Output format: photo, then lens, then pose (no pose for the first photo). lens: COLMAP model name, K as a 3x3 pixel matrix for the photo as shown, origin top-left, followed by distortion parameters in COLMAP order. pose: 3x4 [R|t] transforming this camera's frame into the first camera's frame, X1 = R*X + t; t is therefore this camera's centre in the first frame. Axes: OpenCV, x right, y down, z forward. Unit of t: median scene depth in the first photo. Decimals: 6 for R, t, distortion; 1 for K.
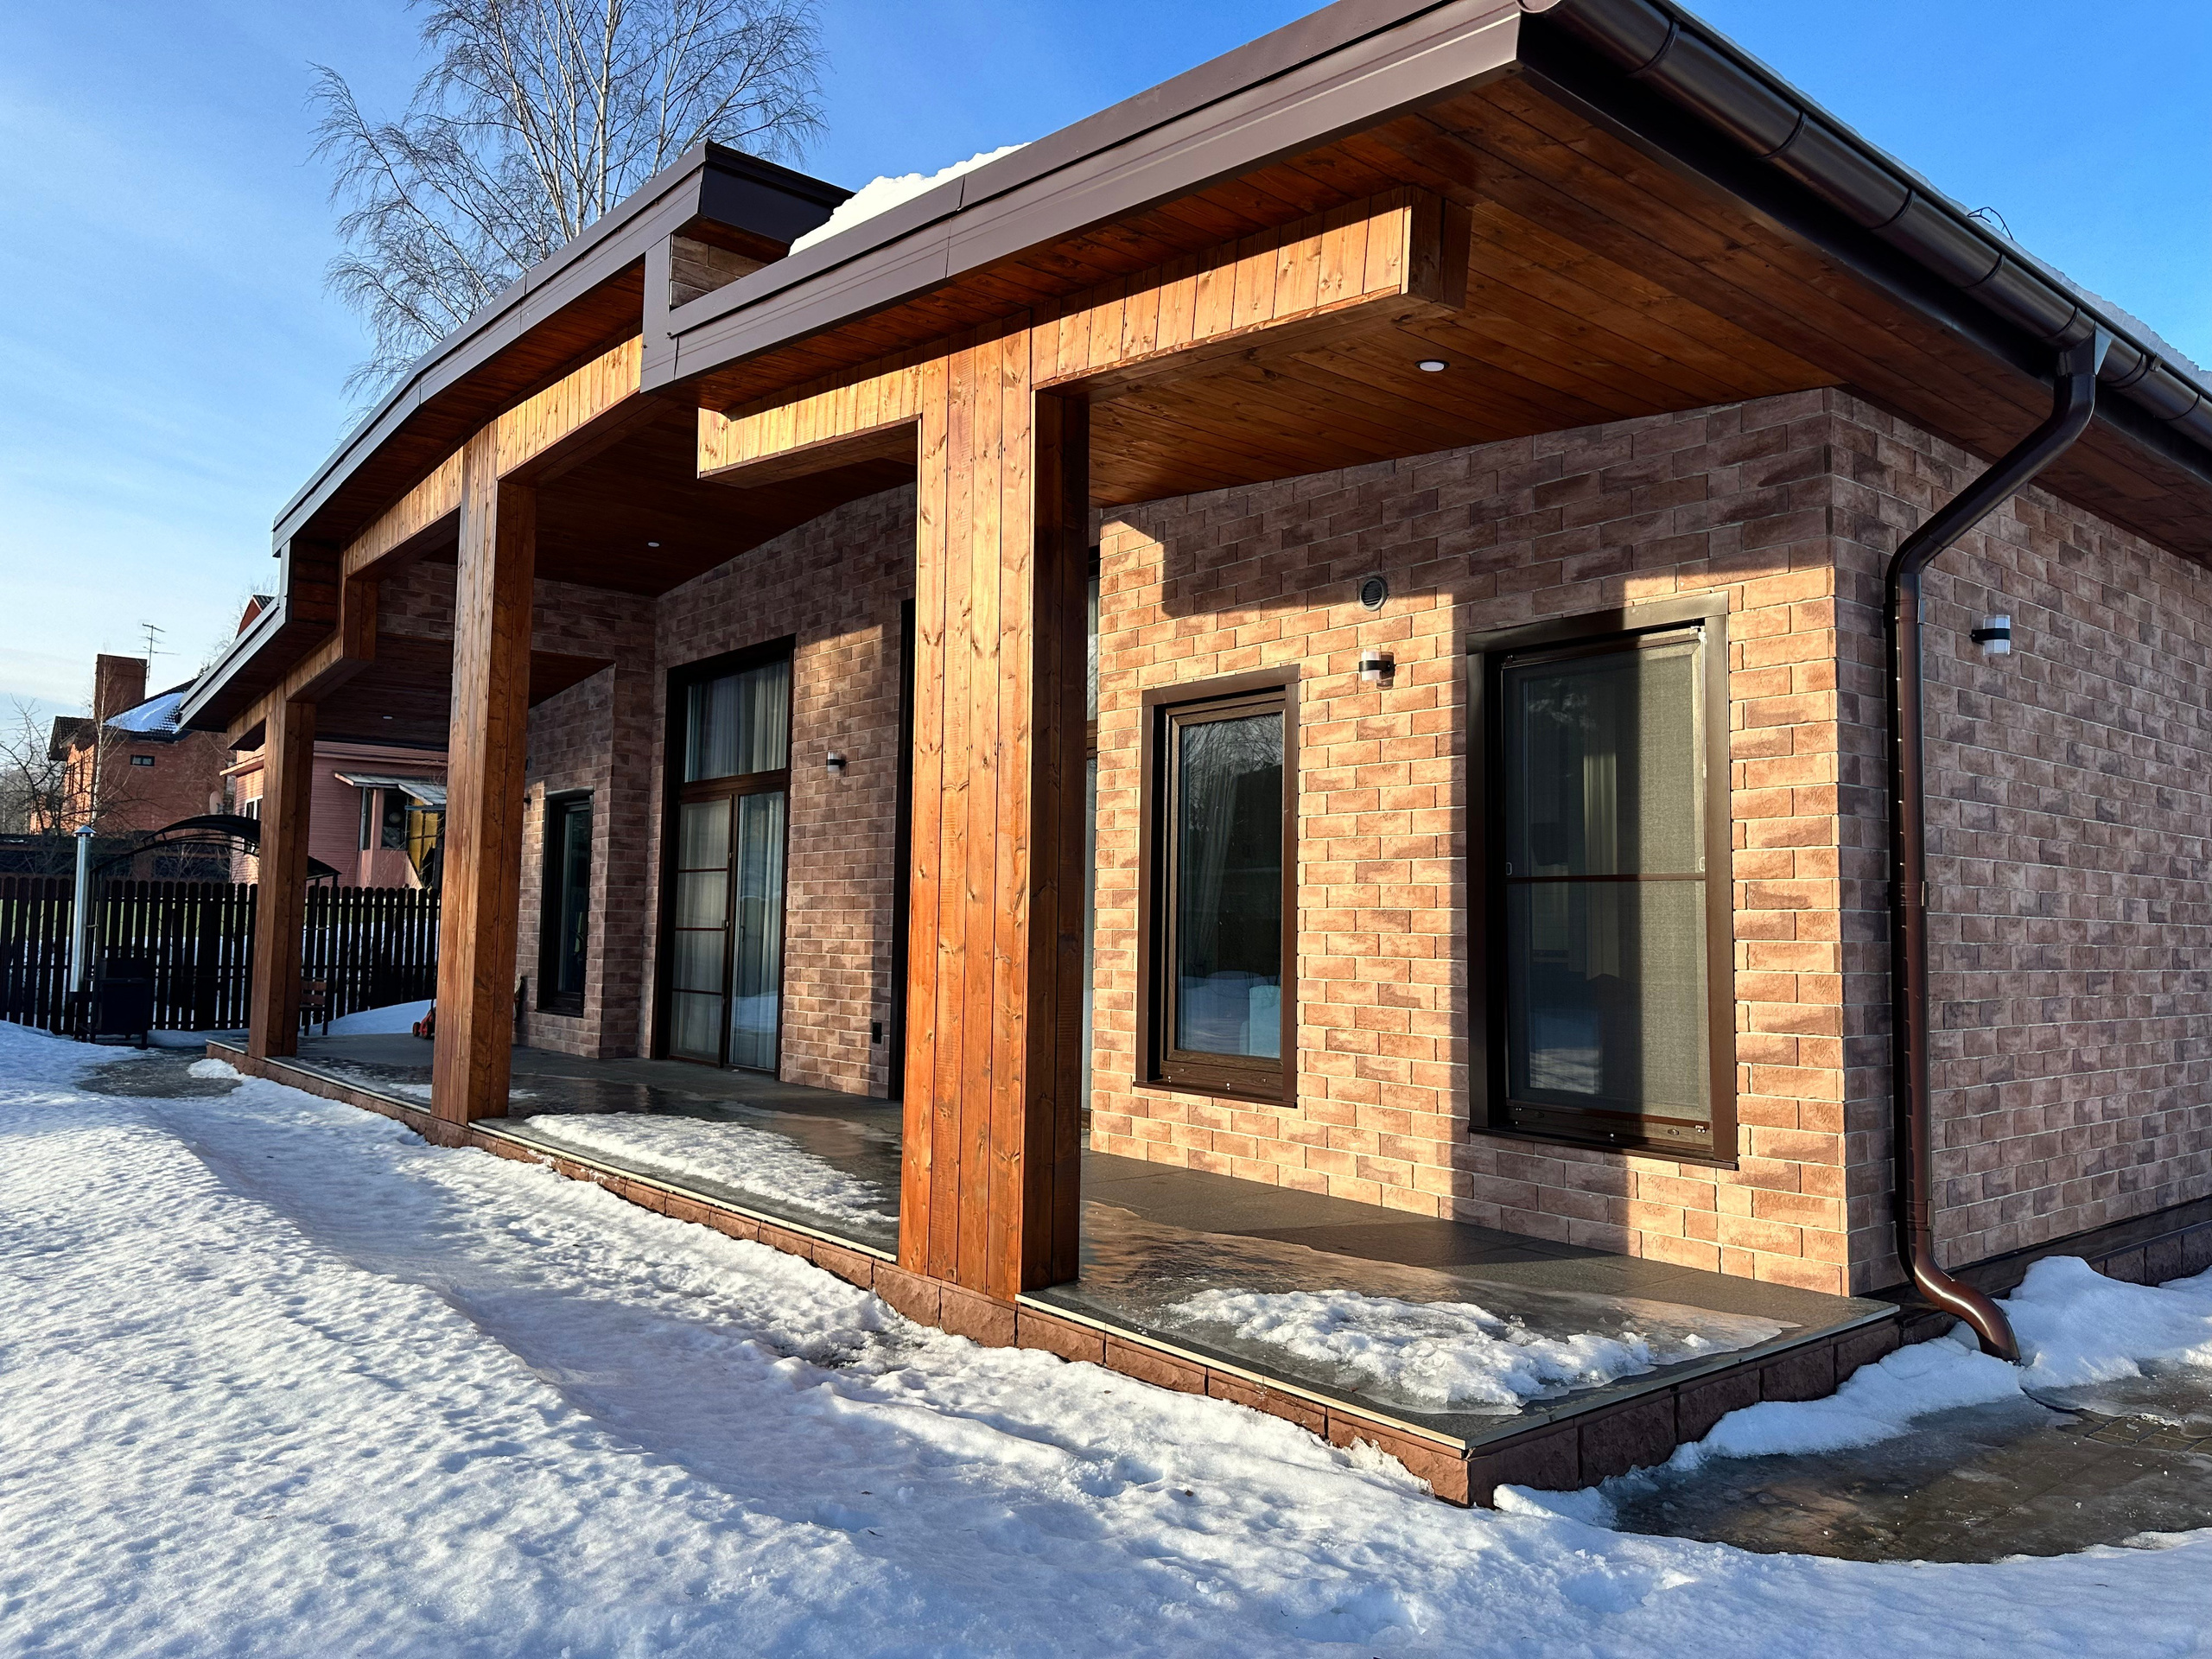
lens RADIAL K [[1568.7, 0, 1175.4], [0, 1568.7, 800.1], [0, 0, 1]] dist [0.059156, -0.099704]
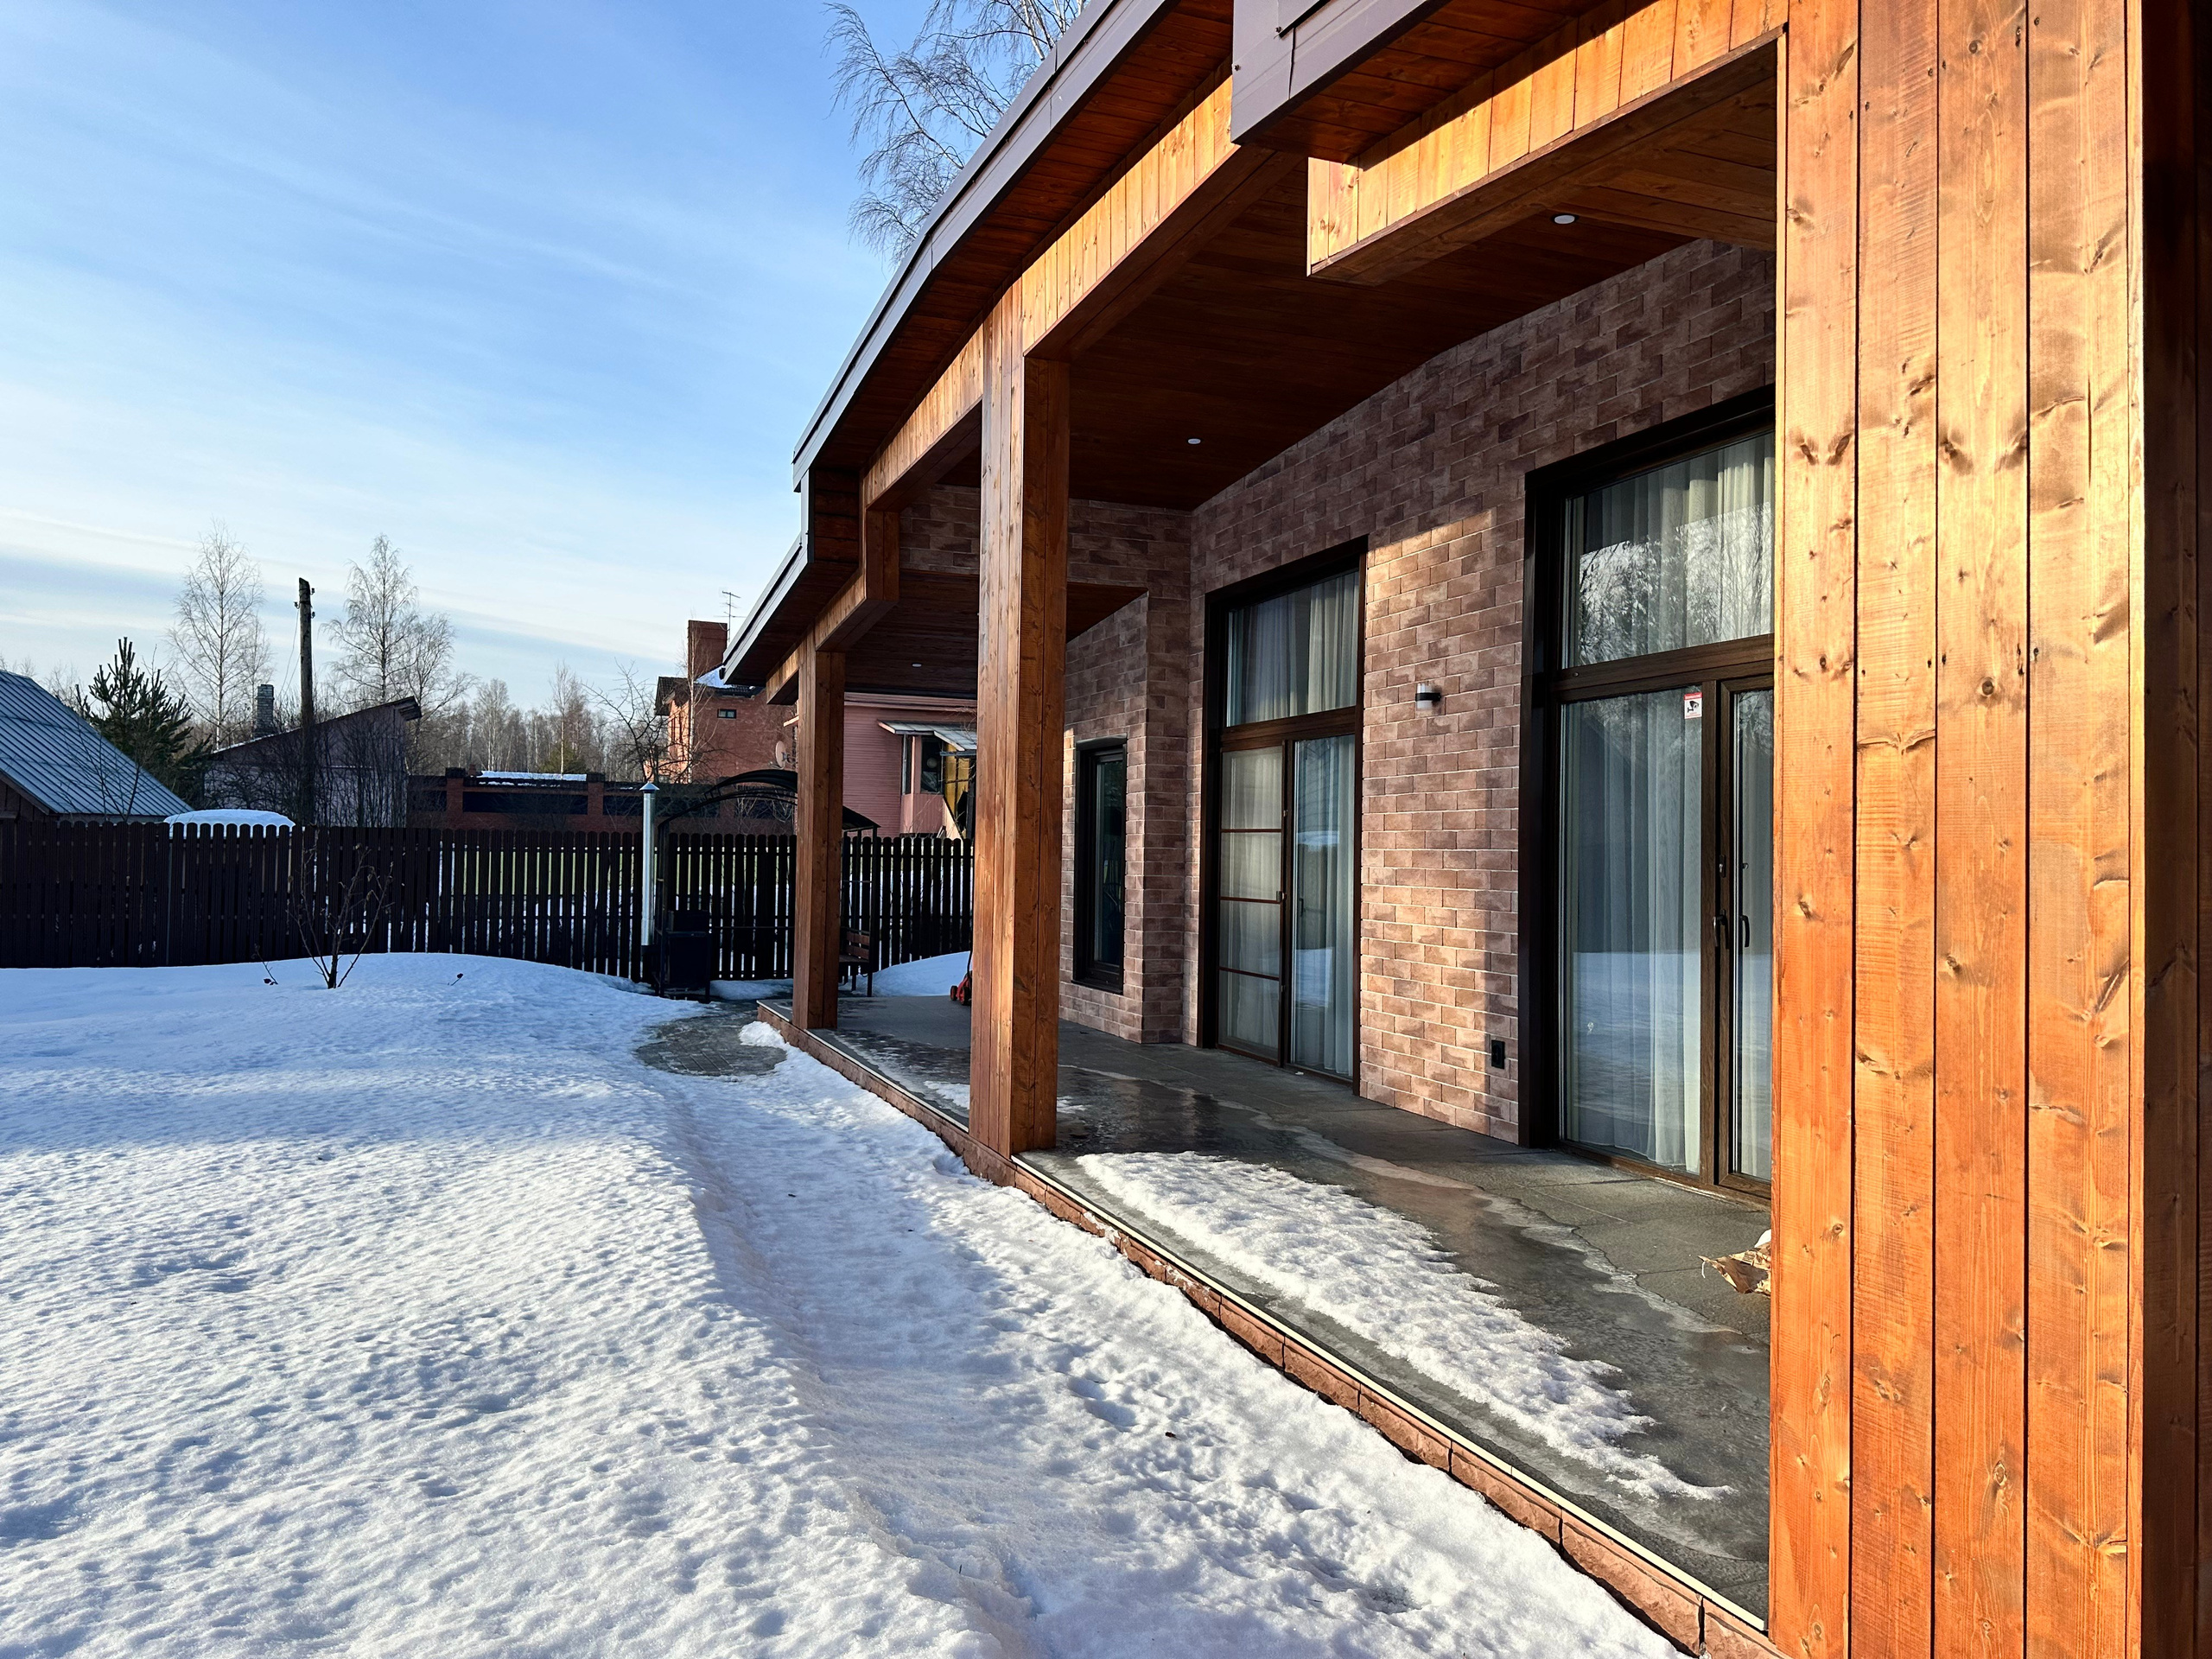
lens RADIAL K [[1568.7, 0, 1090.3], [0, 1568.7, 794.8], [0, 0, 1]] dist [0.059156, -0.099704]
pose [[0.936042, -0.009689, -0.351756, -0.100217], [0.023735, 0.999083, 0.035639, -0.007554], [0.351088, -0.041709, 0.935413, 0.217110]]
